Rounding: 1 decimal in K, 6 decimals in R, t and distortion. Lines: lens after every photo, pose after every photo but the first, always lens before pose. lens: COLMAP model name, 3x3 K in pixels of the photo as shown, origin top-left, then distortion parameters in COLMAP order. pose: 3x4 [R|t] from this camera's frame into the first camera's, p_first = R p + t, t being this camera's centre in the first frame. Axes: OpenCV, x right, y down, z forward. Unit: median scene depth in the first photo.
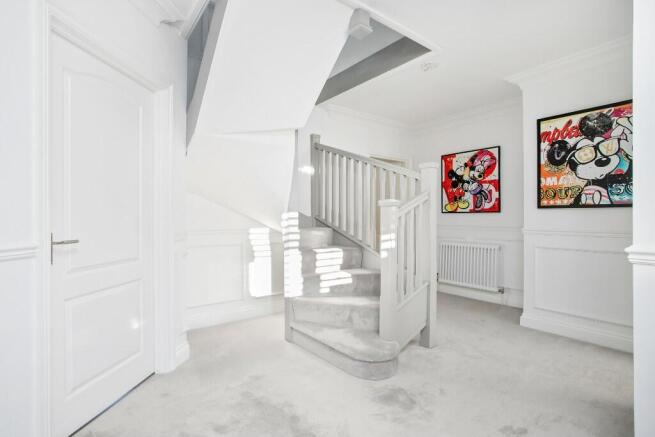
lens RADIAL K [[325.9, 0, 329.0], [0, 325.9, 215.4], [0, 0, 1]] dist [-0.003740, 0.000420]
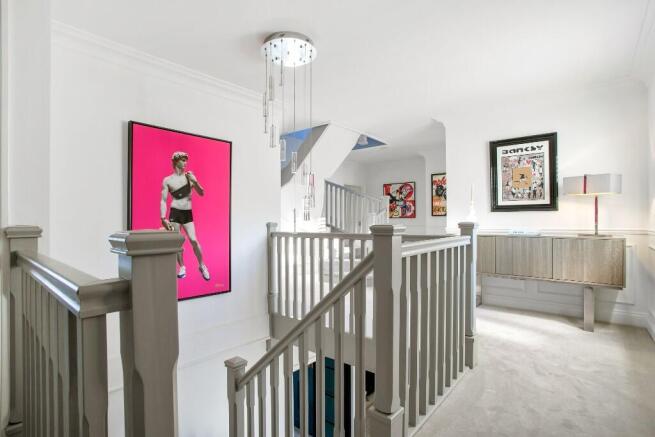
lens RADIAL K [[325.9, 0, 326.6], [0, 325.9, 221.6], [0, 0, 1]] dist [-0.003740, 0.000420]
pose [[0.974867, -0.007059, 0.222678, -0.367176], [0.006305, 0.999972, 0.004098, 0.001989], [-0.222700, -0.002591, 0.974884, -0.672185]]
